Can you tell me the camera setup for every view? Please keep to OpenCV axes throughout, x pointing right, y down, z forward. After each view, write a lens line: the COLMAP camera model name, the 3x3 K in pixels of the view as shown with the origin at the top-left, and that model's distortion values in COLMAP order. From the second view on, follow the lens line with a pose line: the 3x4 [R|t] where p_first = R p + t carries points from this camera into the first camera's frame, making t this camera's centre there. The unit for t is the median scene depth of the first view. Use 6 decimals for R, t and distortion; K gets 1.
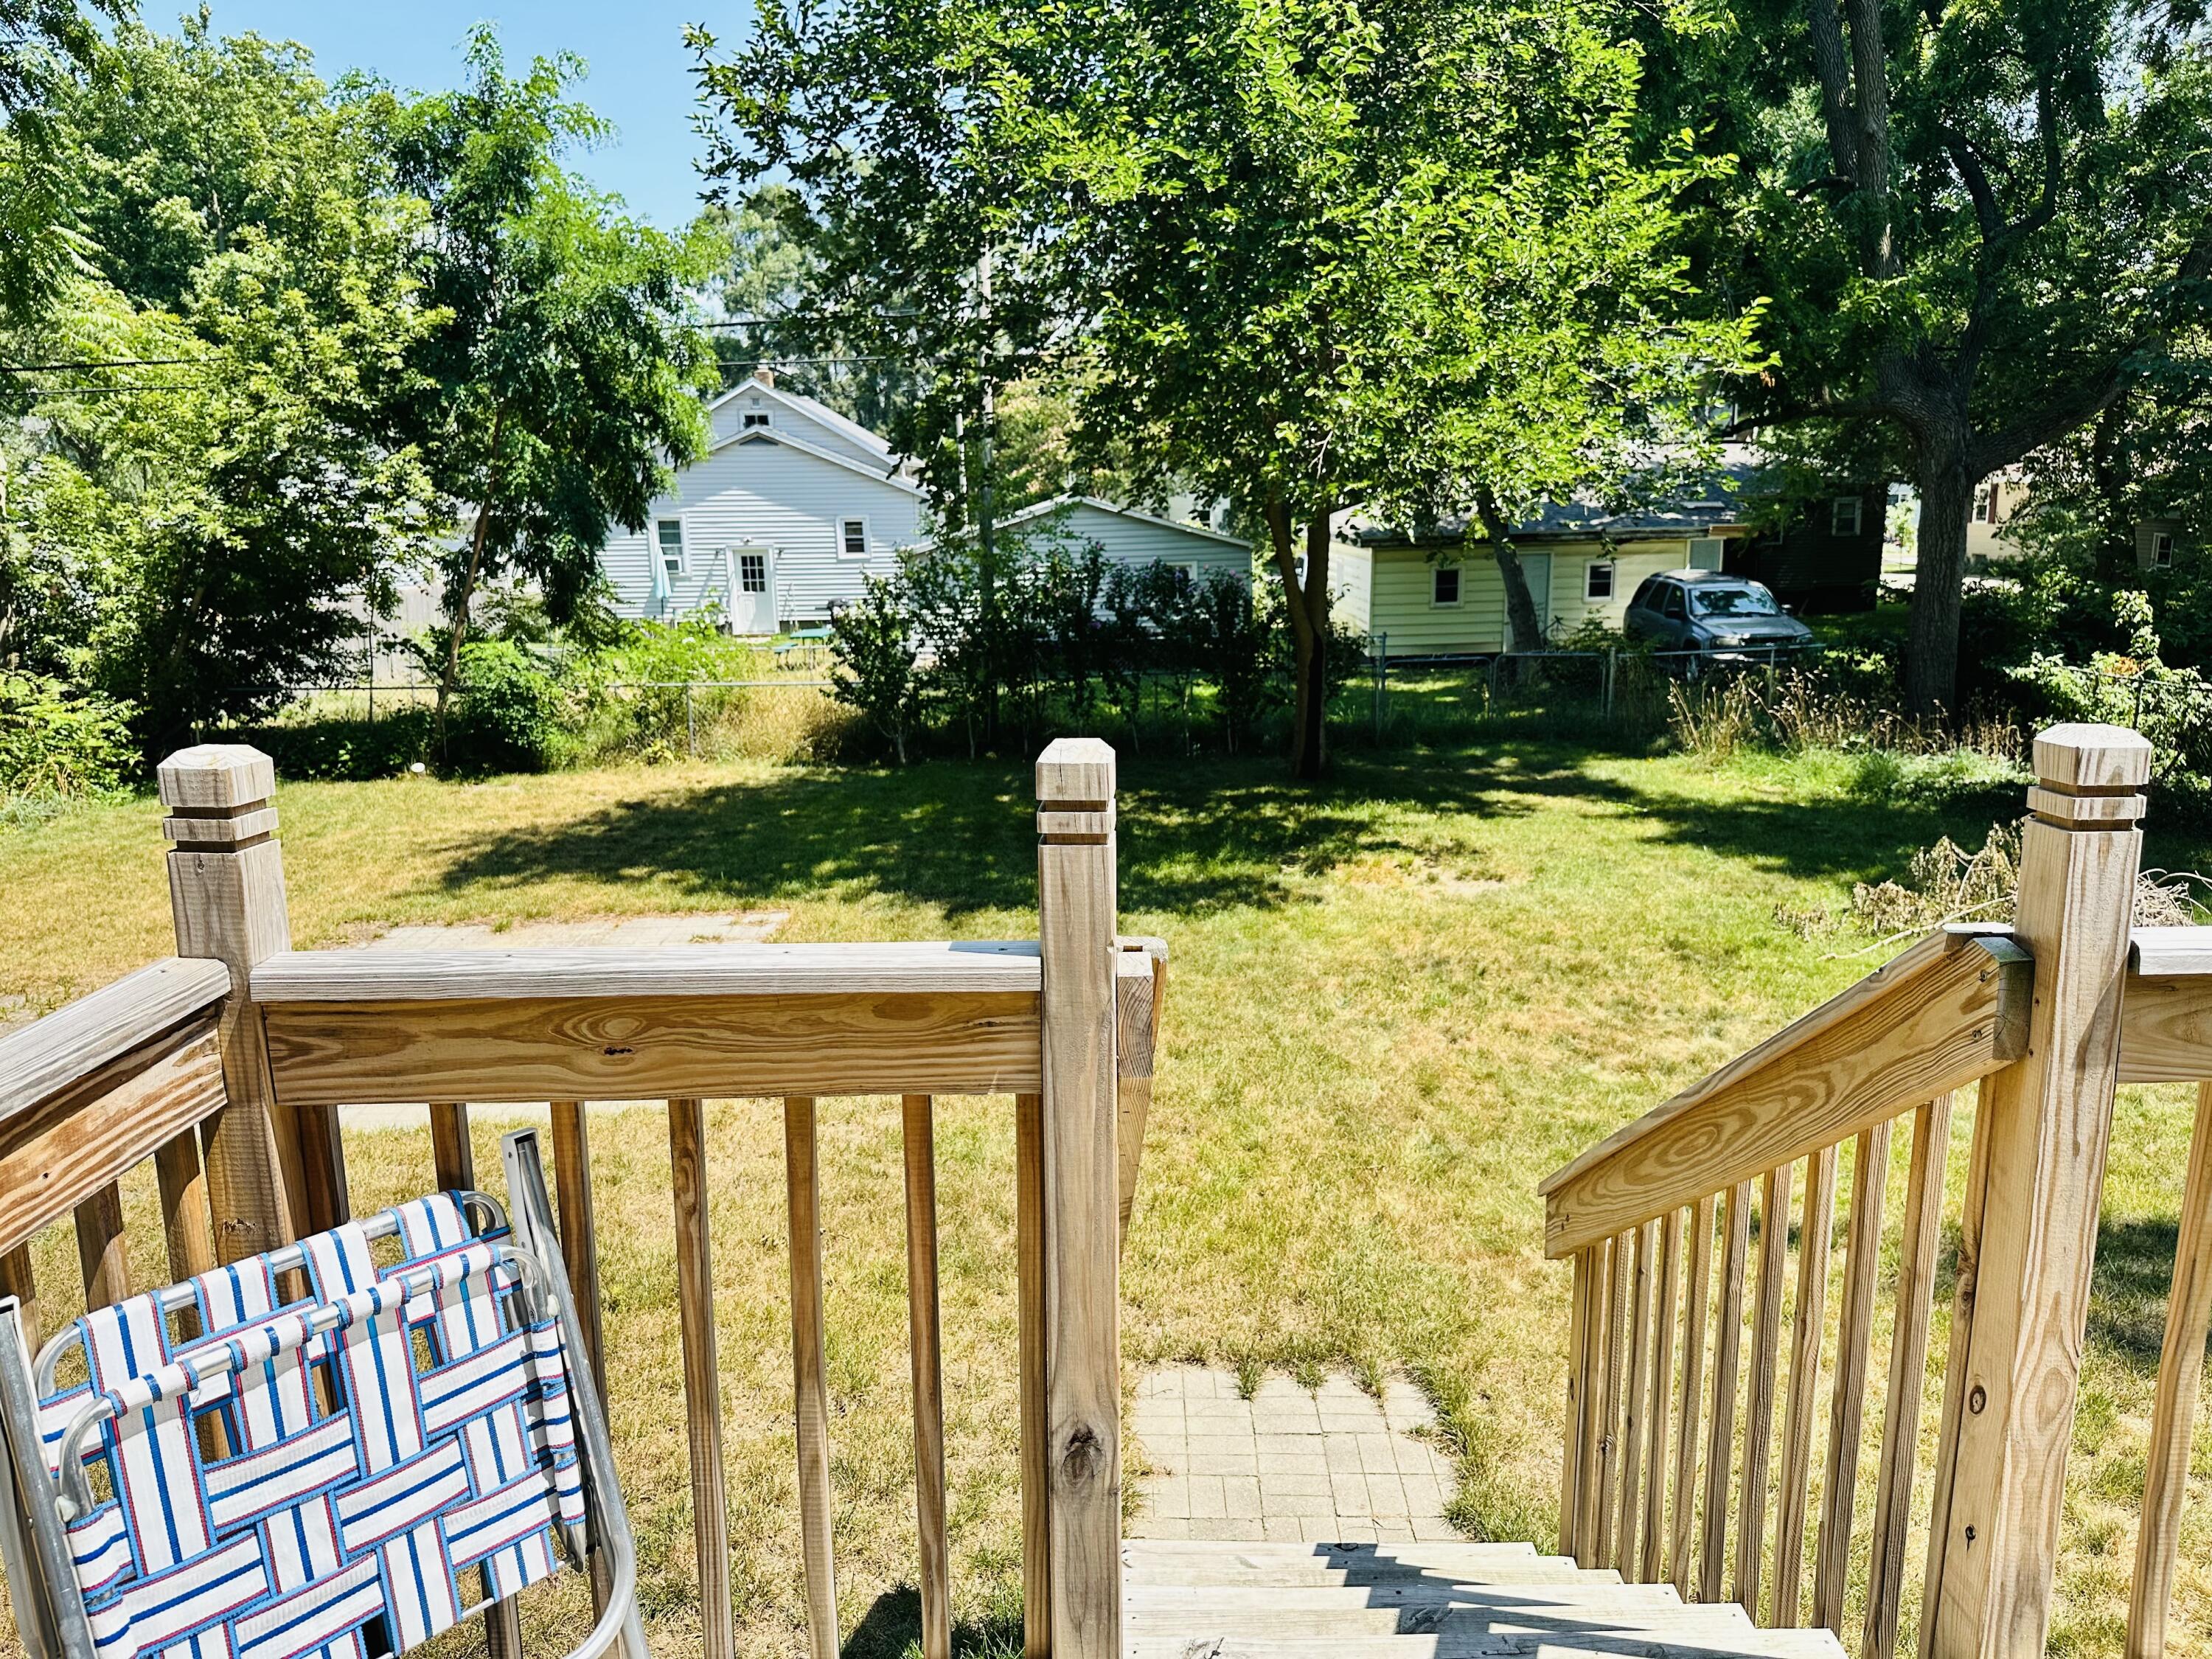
lens RADIAL K [[1549.8, 0, 1106.0], [0, 1549.8, 829.5], [0, 0, 1]] dist [0.127052, -0.188252]
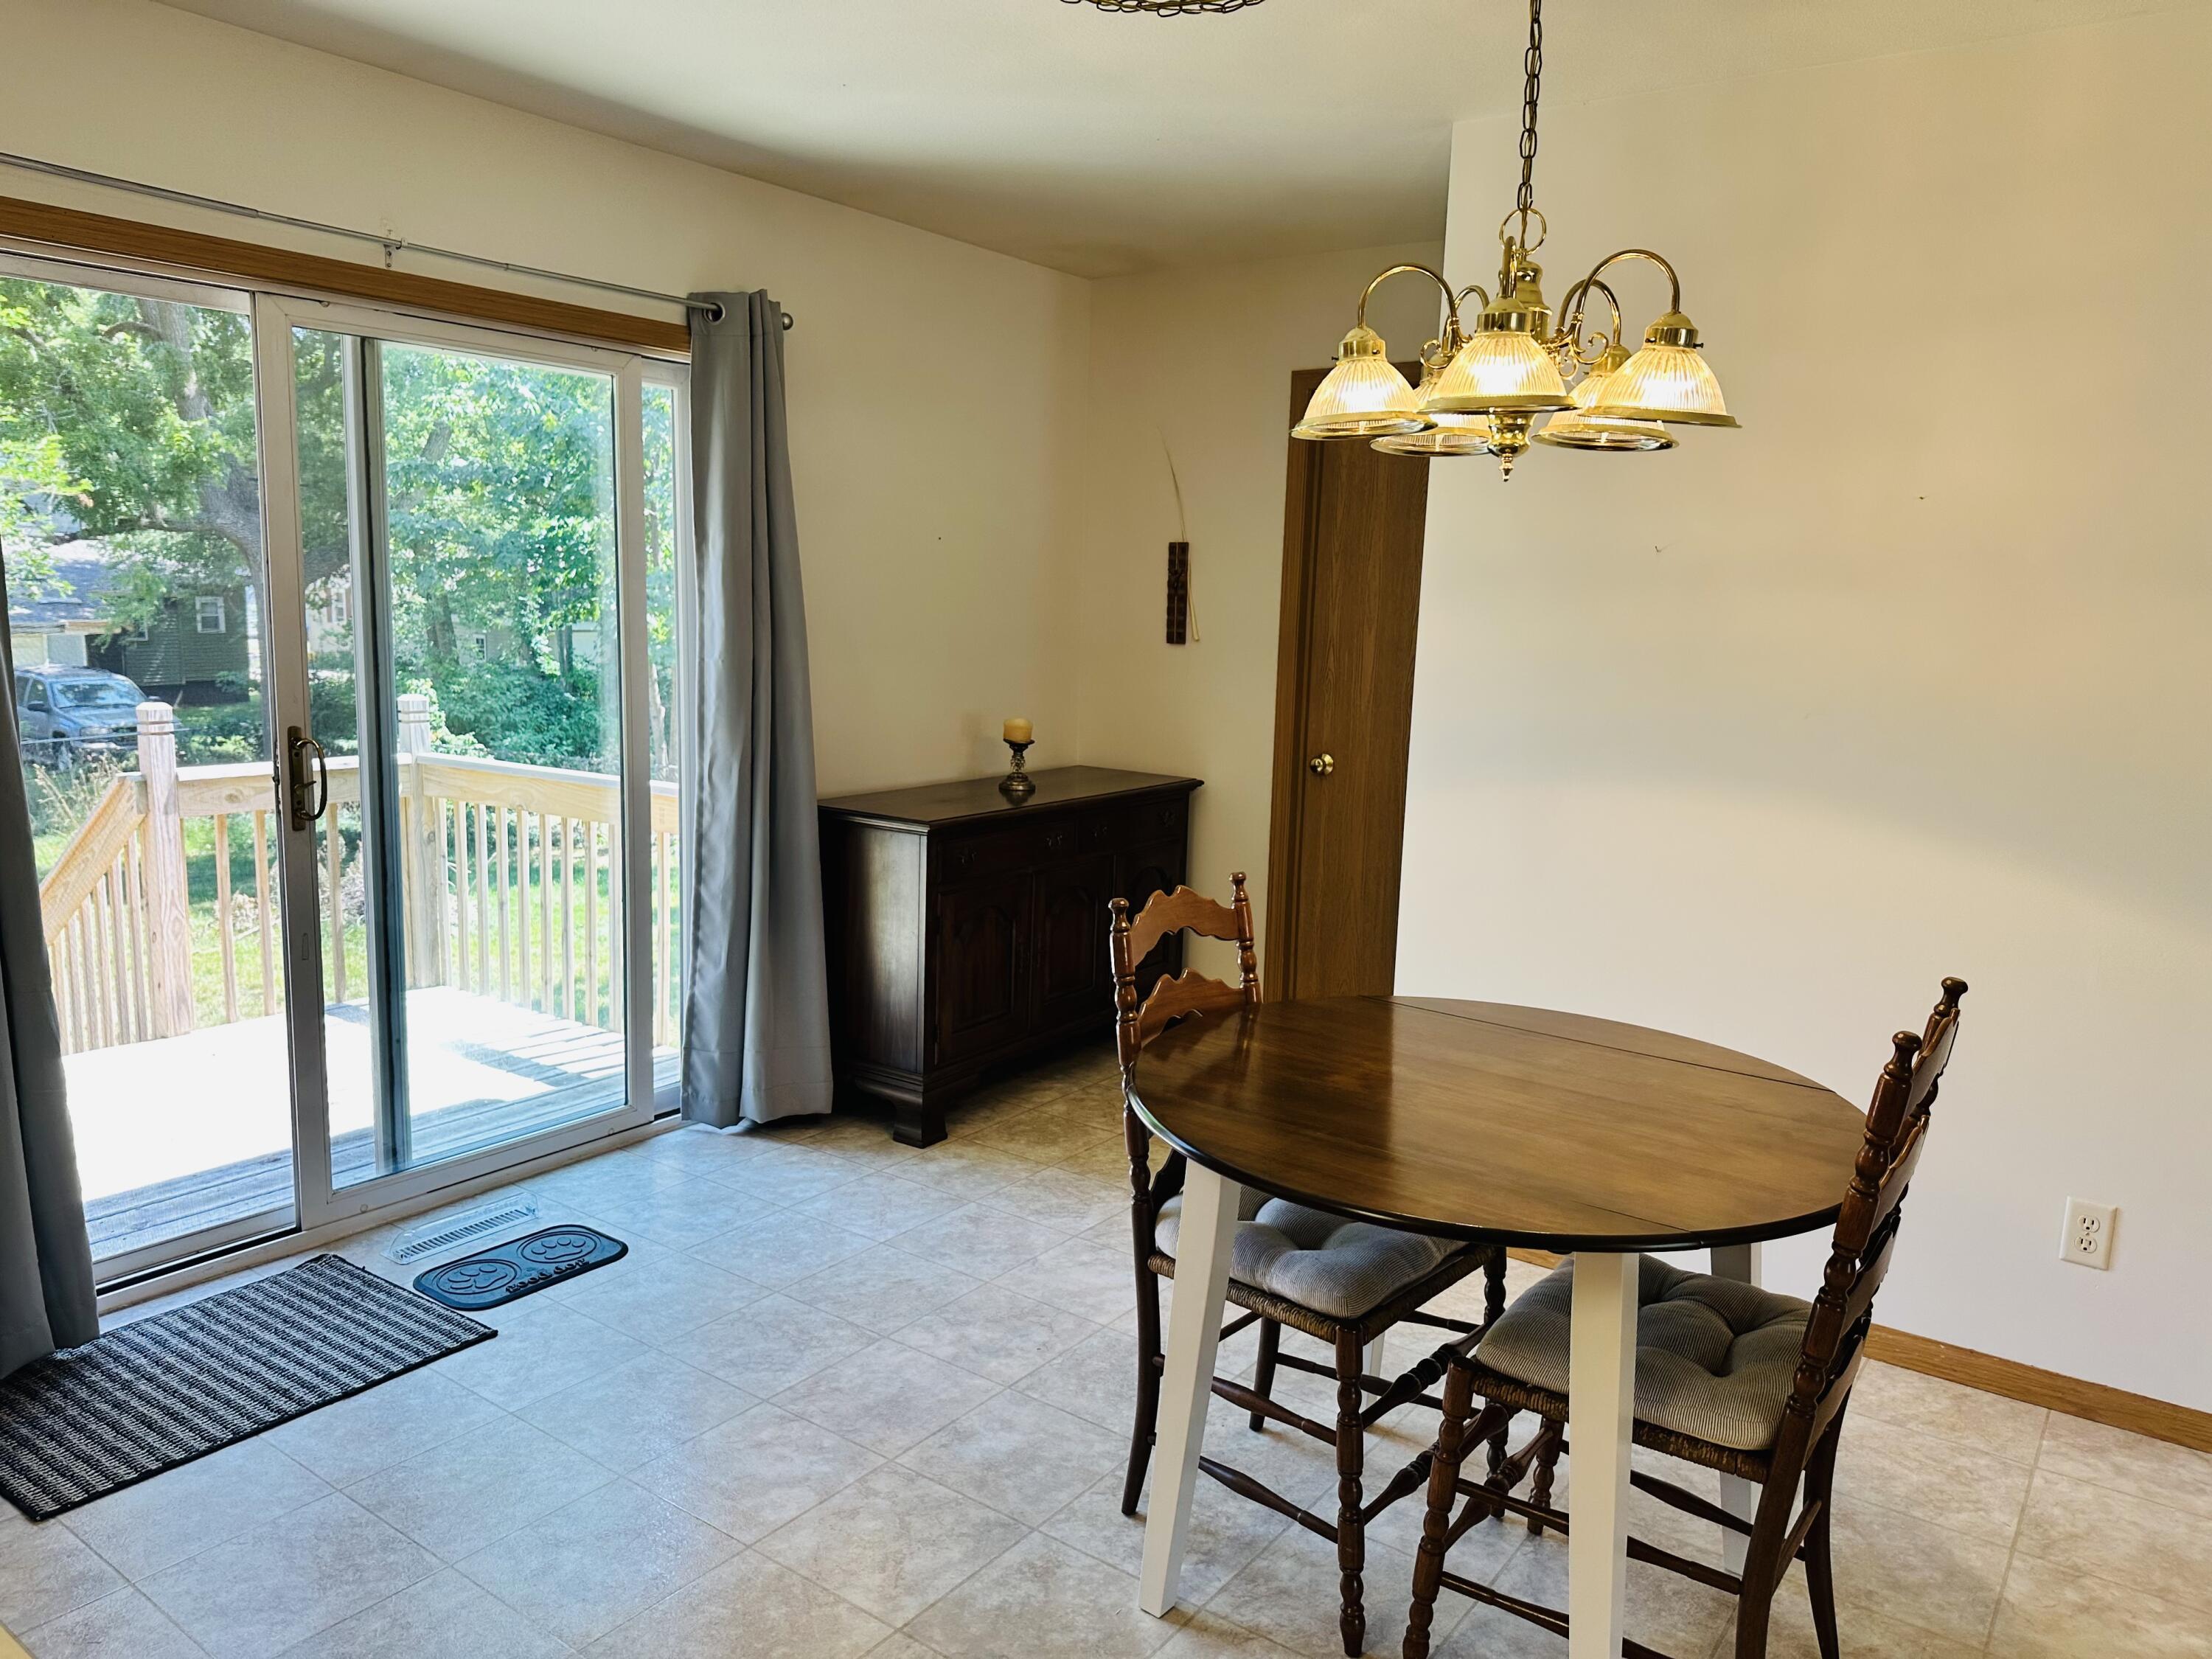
lens RADIAL K [[1549.8, 0, 1090.8], [0, 1549.8, 821.4], [0, 0, 1]] dist [0.123244, -0.181258]
pose [[0.599497, -0.081661, 0.796200, -0.061883], [0.132823, 0.991138, 0.001645, 0.031688], [-0.789279, 0.104767, 0.605031, -0.184872]]
